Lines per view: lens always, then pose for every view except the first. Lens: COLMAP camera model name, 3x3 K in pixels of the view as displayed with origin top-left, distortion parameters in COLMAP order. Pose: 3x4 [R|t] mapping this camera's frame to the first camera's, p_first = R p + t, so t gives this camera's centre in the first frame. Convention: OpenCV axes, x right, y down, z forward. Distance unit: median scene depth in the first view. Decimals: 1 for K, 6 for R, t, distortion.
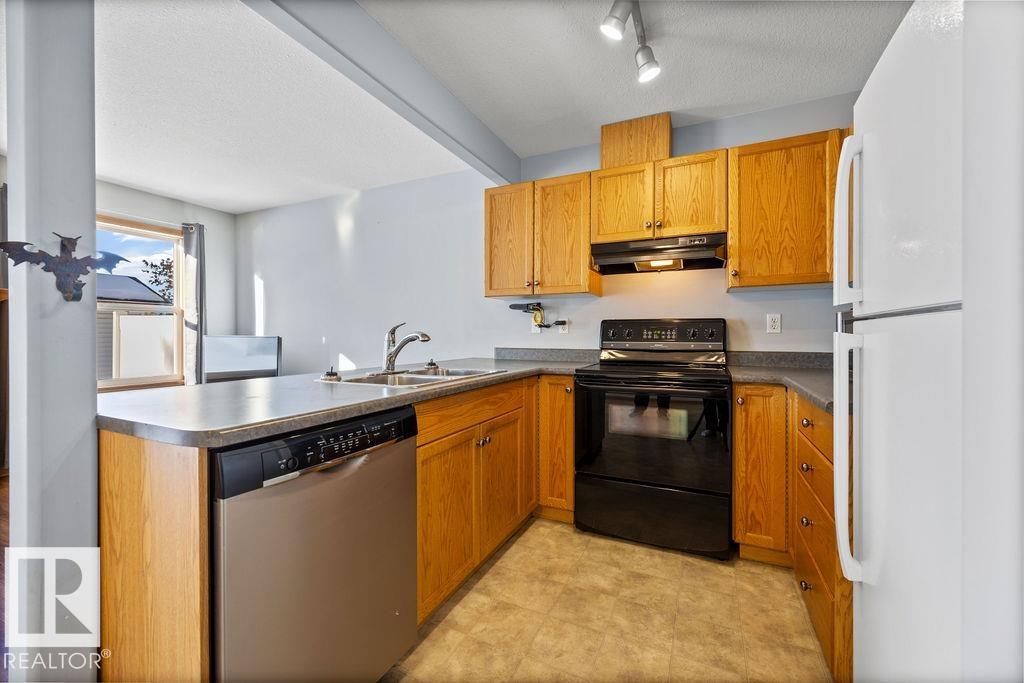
lens RADIAL K [[415.5, 0, 513.3], [0, 415.5, 337.7], [0, 0, 1]] dist [-0.001128, 0.000394]
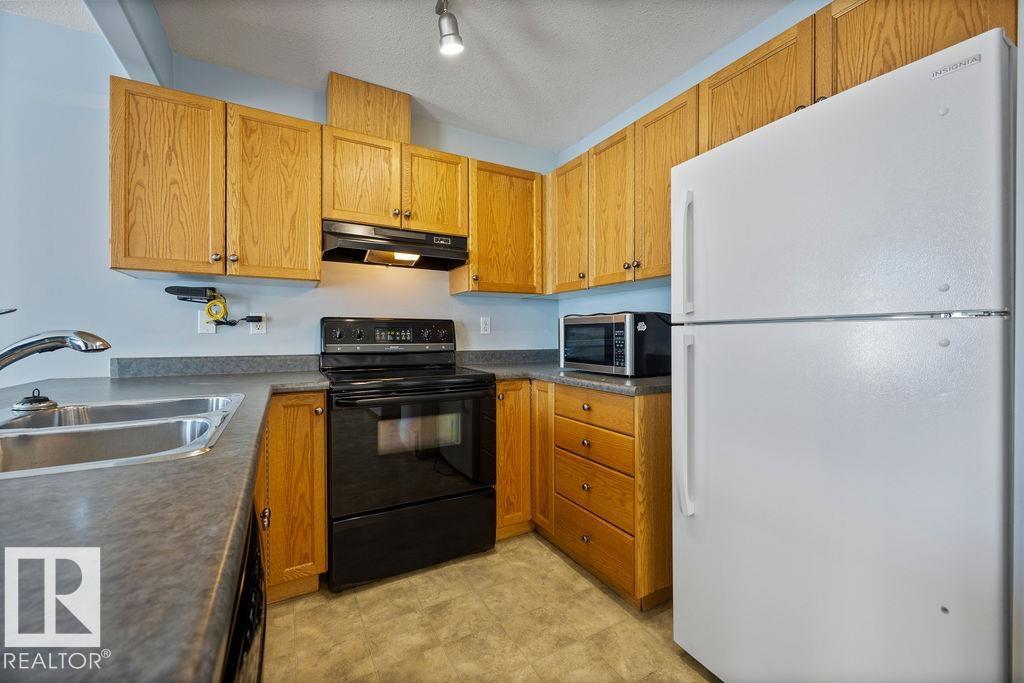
lens RADIAL K [[415.5, 0, 515.0], [0, 415.5, 338.7], [0, 0, 1]] dist [-0.001128, 0.000394]
pose [[0.572060, -0.007175, 0.820180, -0.270391], [0.007860, 0.999964, 0.003265, -0.001545], [-0.820174, 0.004579, 0.572096, 0.295087]]
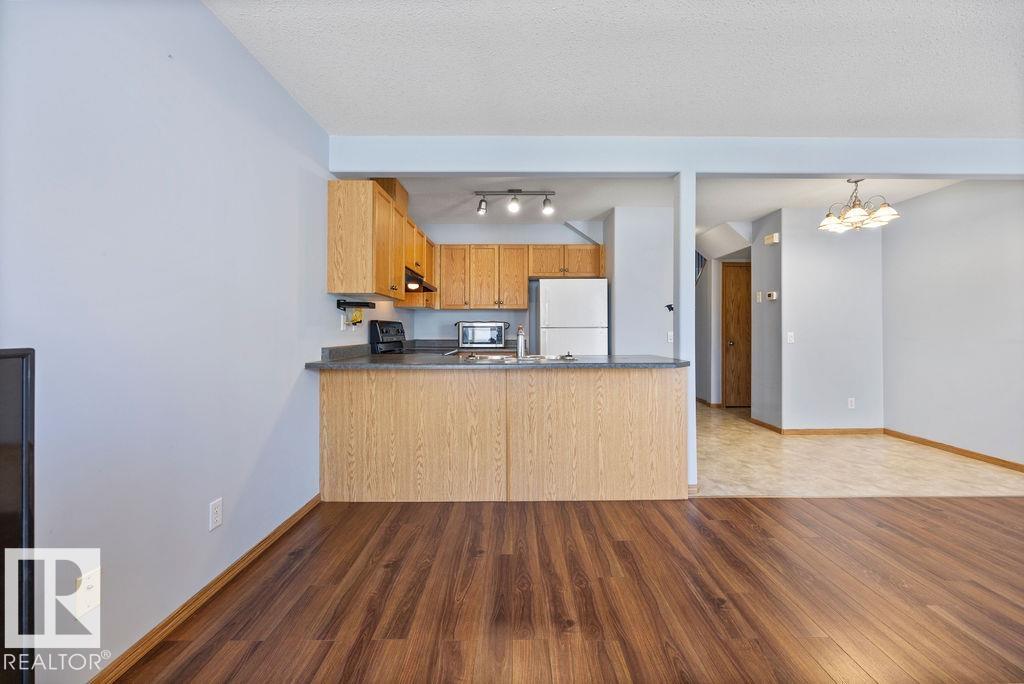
lens RADIAL K [[415.5, 0, 527.0], [0, 415.5, 327.8], [0, 0, 1]] dist [-0.001128, 0.000394]
pose [[-0.460819, 0.005330, 0.887478, -1.340724], [0.007283, 0.999971, -0.002223, -0.017230], [-0.887464, 0.005439, -0.460845, 1.420571]]
